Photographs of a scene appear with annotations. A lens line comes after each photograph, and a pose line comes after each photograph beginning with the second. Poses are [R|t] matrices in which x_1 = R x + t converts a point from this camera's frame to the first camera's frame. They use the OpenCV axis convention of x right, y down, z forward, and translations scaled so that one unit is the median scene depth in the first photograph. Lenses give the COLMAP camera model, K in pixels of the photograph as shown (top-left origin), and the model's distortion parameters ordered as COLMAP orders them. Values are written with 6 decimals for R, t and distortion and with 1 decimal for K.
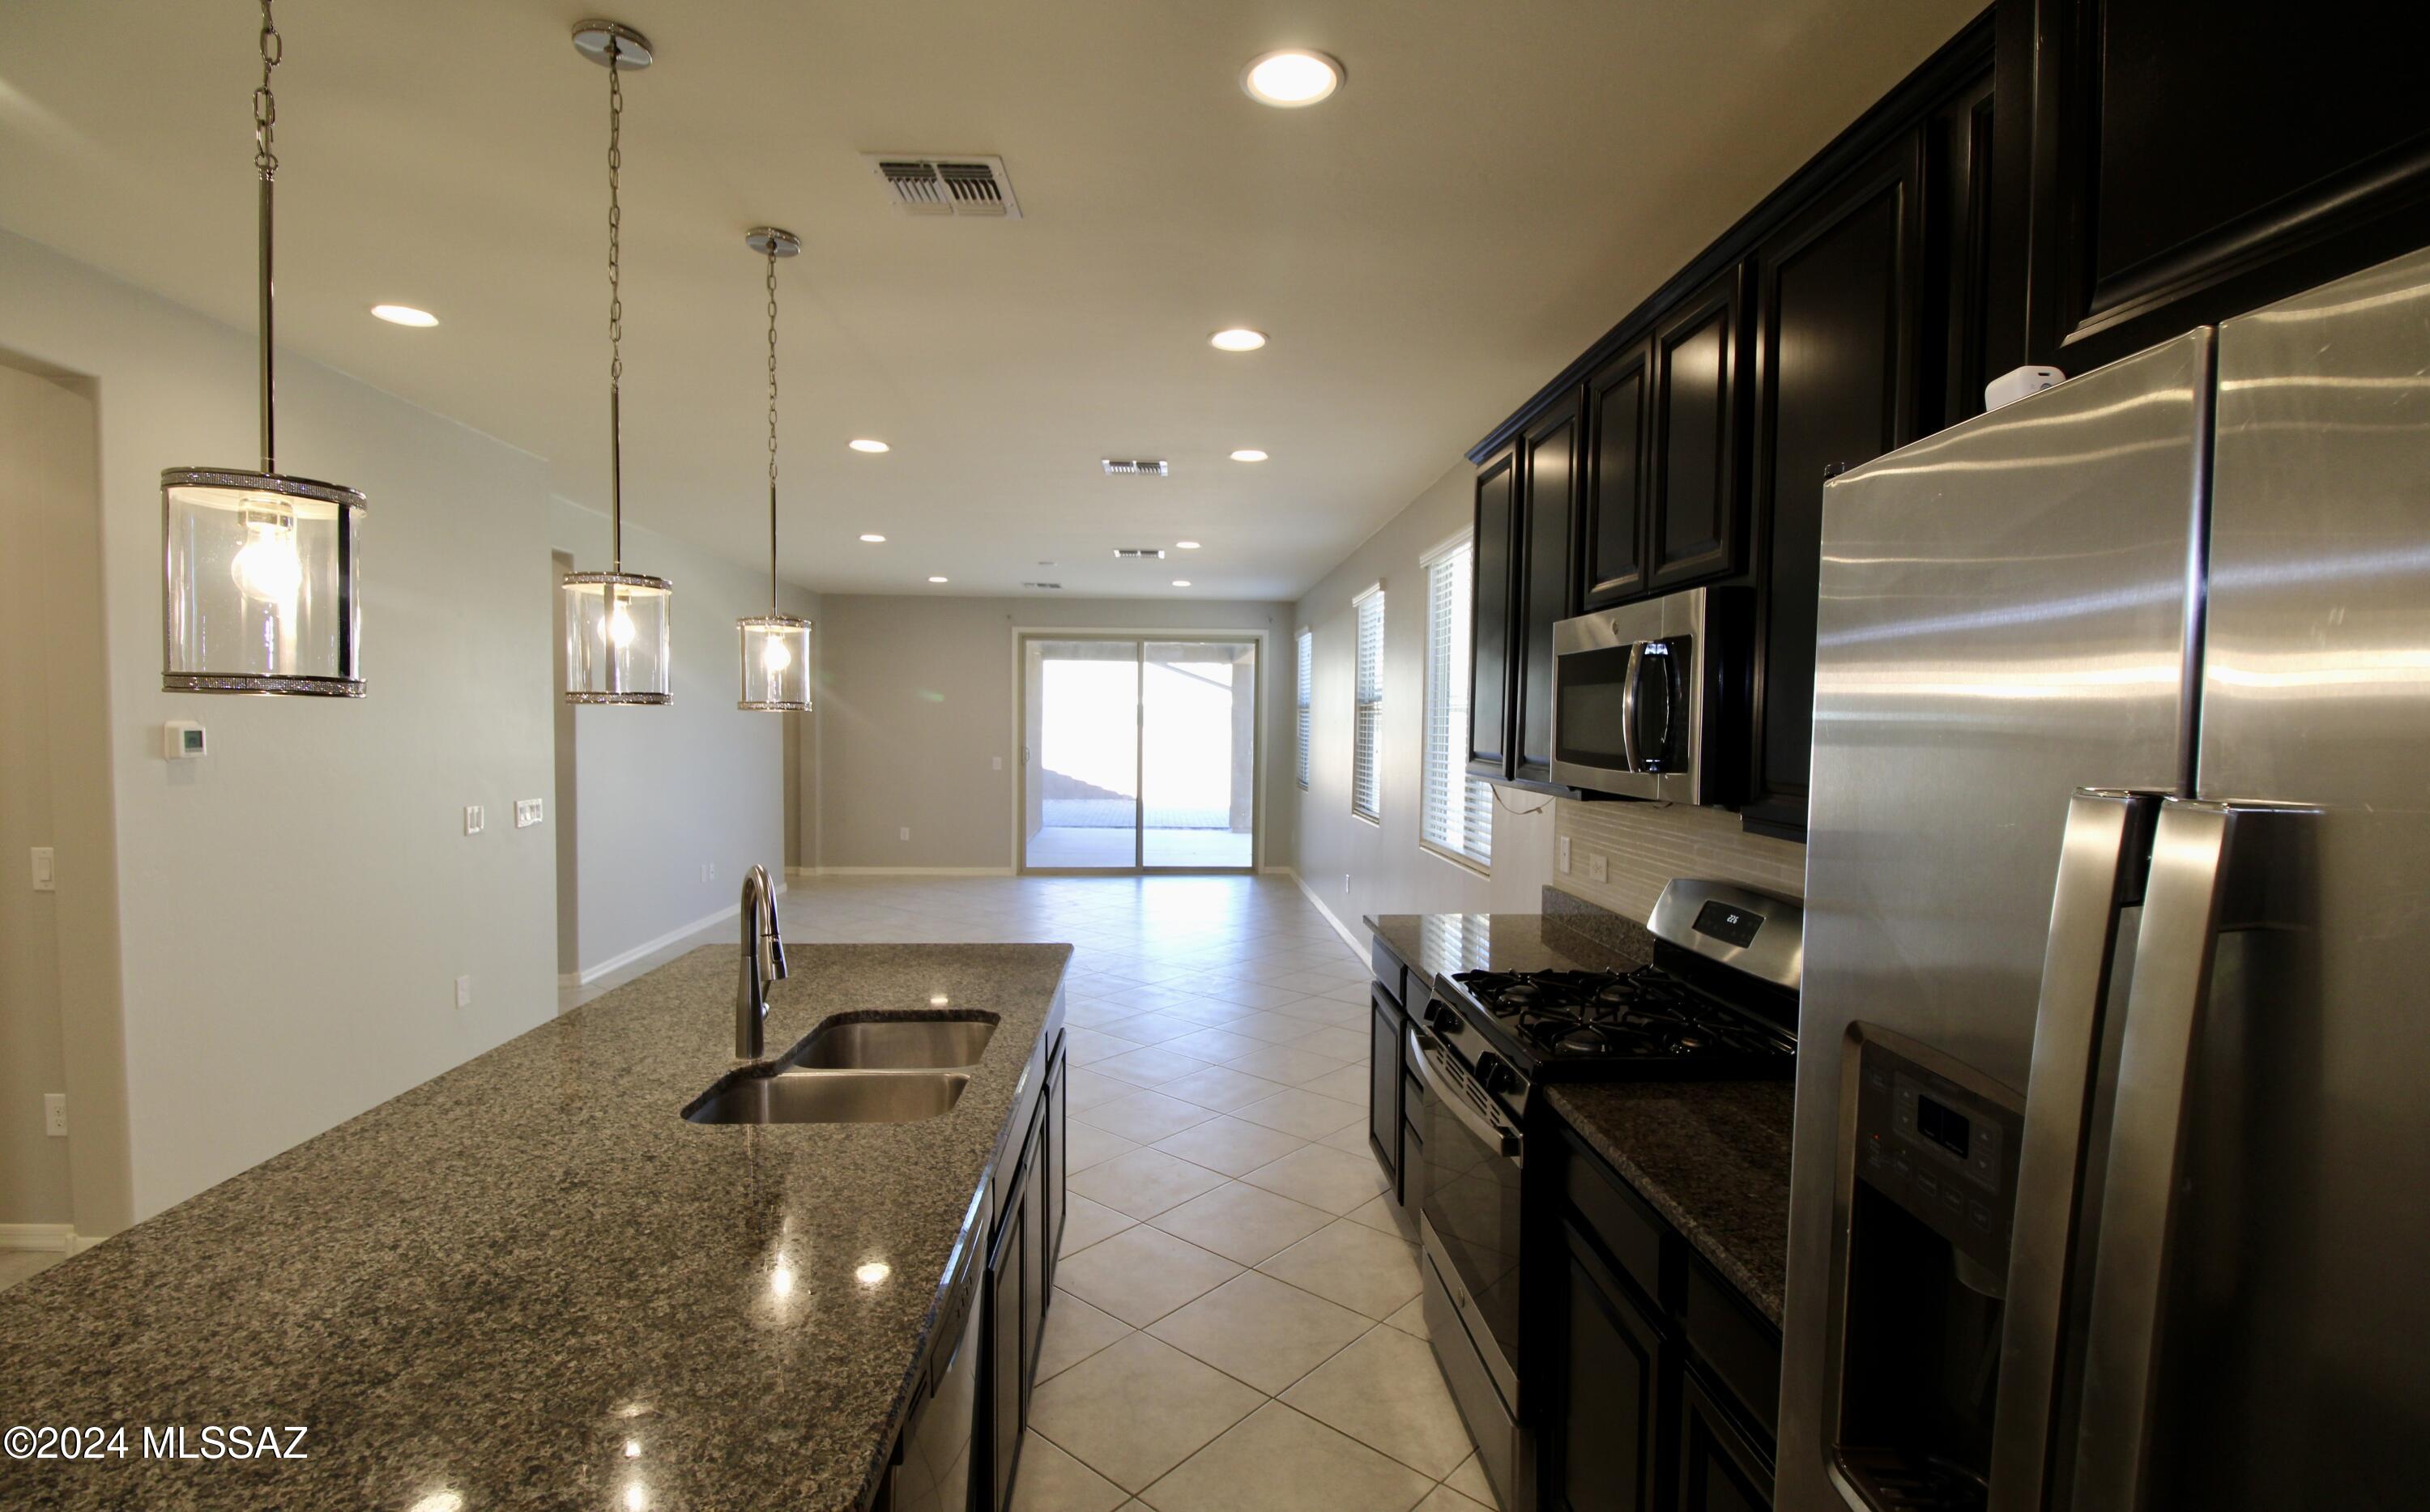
lens RADIAL K [[1144.2, 0, 1215.0], [0, 1144.2, 756.0], [0, 0, 1]] dist [0.000006, -0.000008]
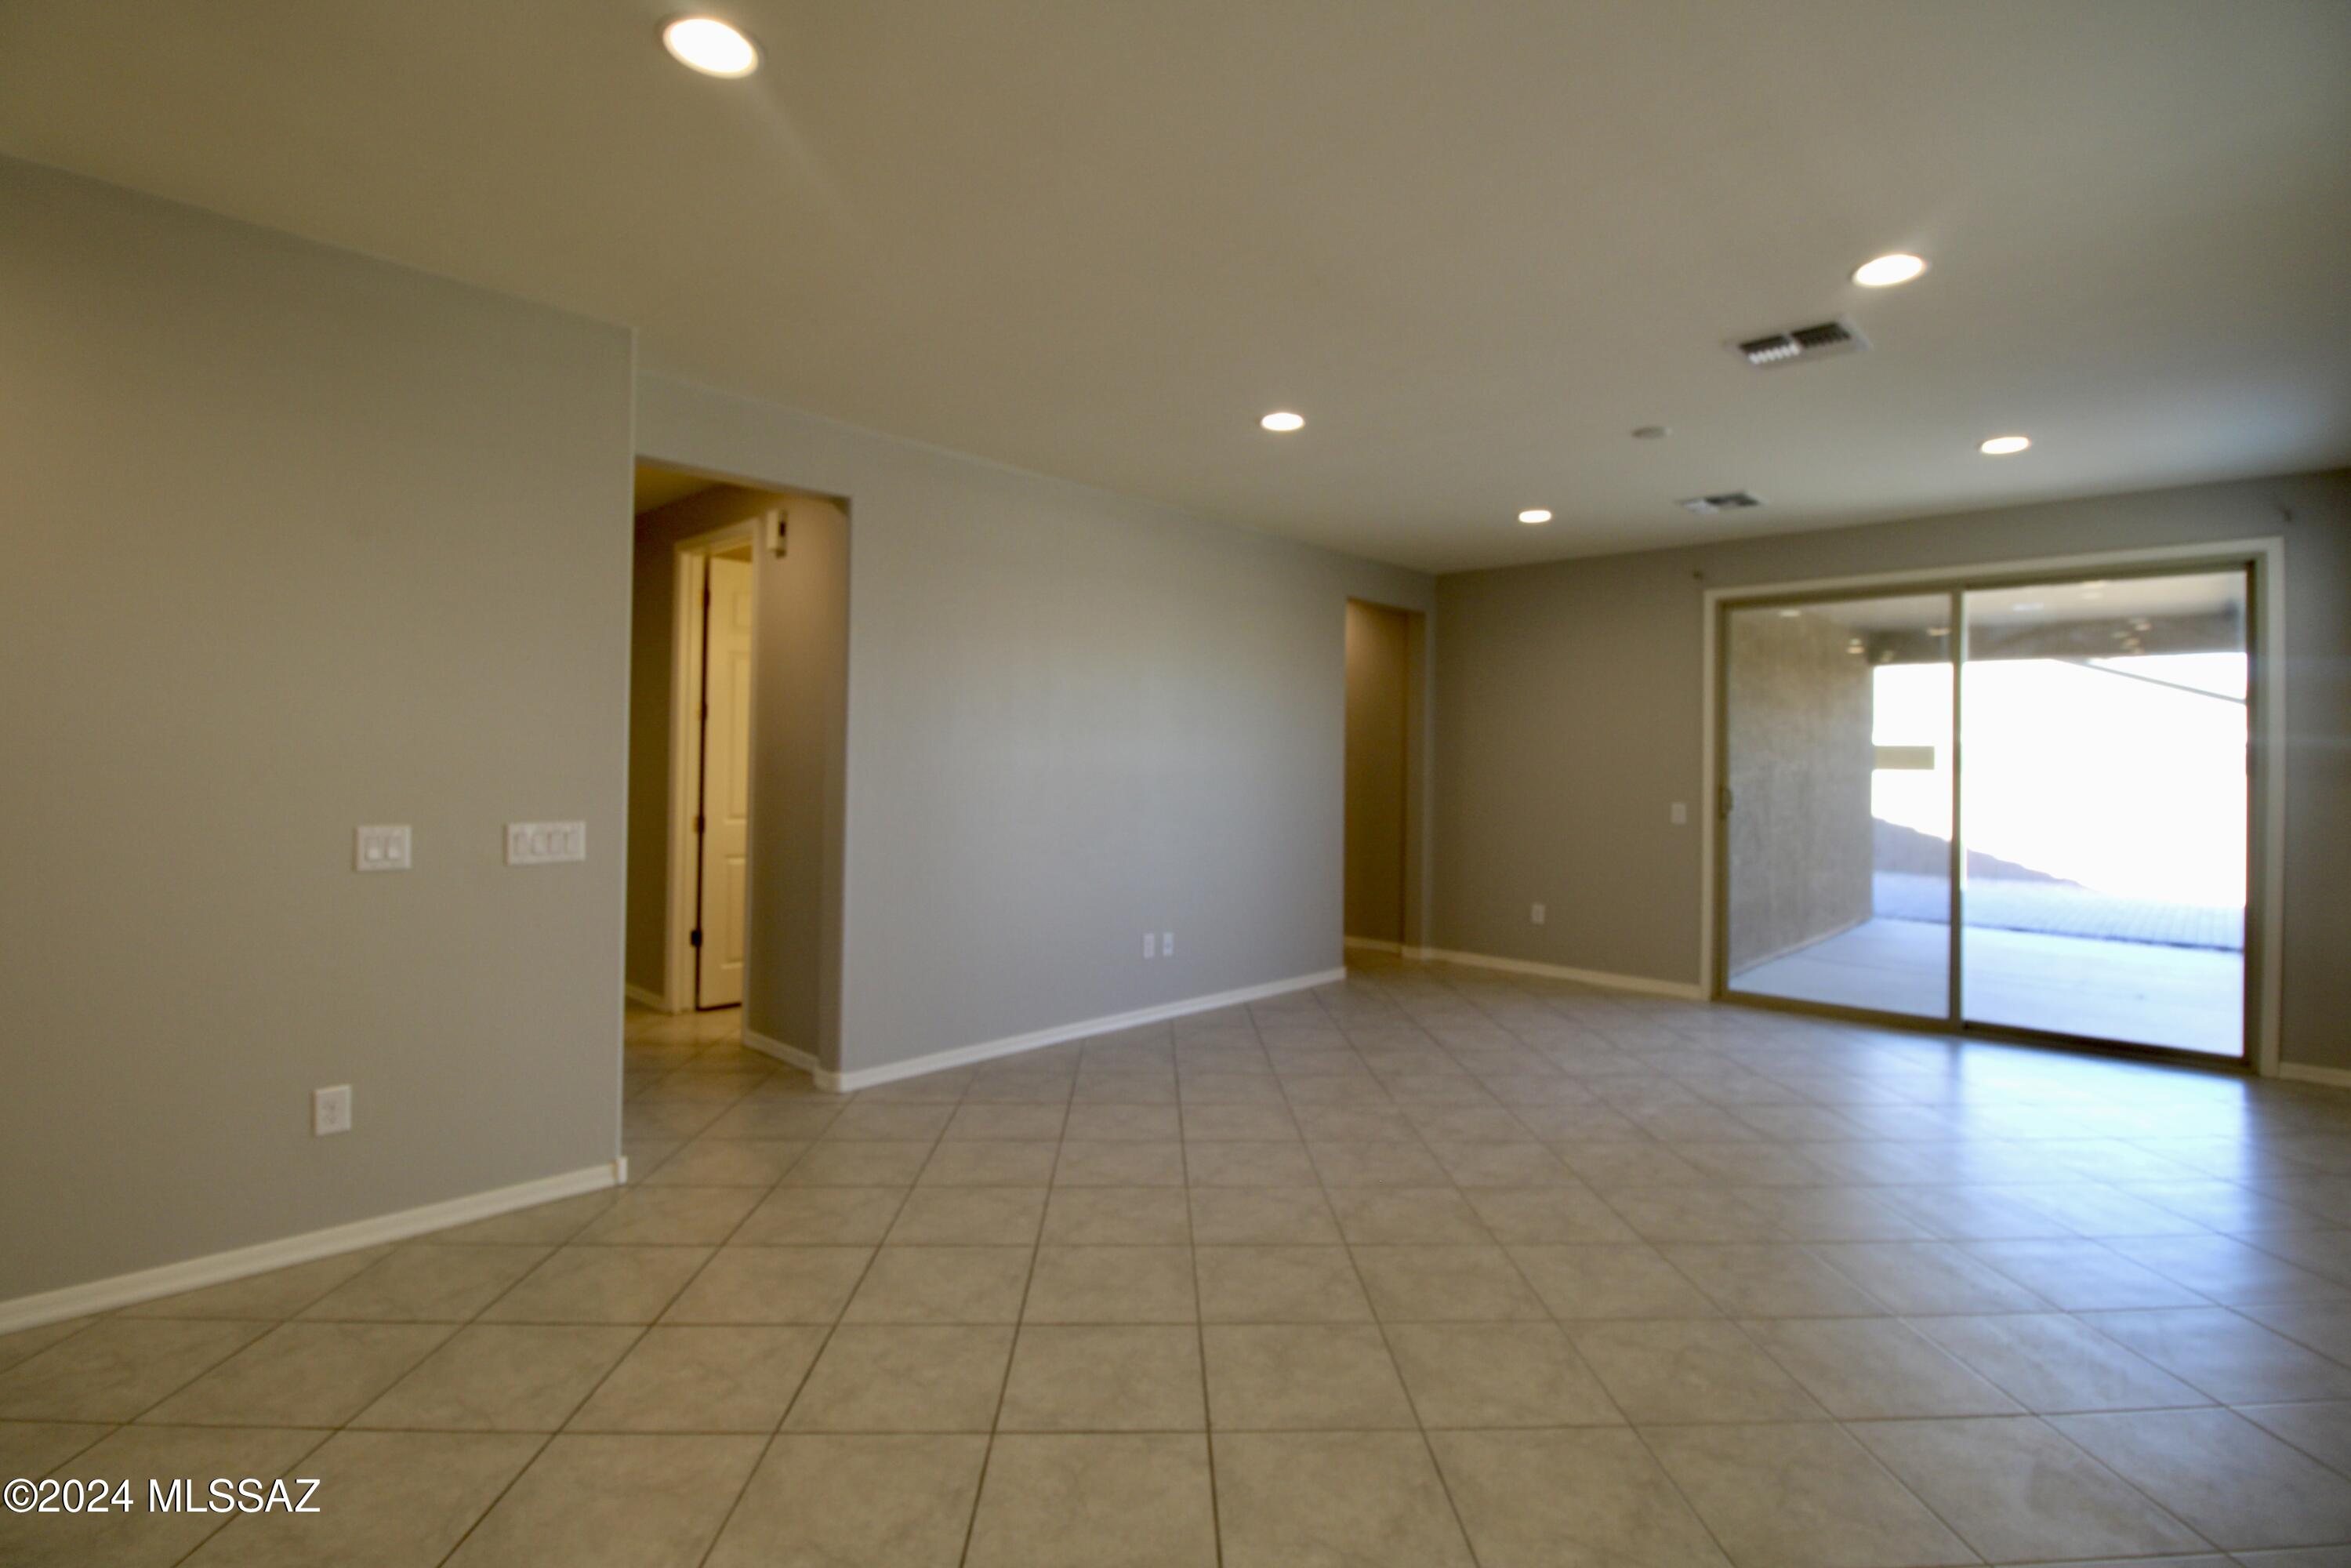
lens RADIAL K [[1112.9, 0, 1180.8], [0, 1112.9, 753.4], [0, 0, 1]] dist [0.000823, -0.014348]
pose [[0.688917, -0.006289, -0.724813, 0.060266], [-0.031733, 0.998742, -0.038827, 0.005906], [0.724145, 0.049749, 0.687851, 0.390593]]
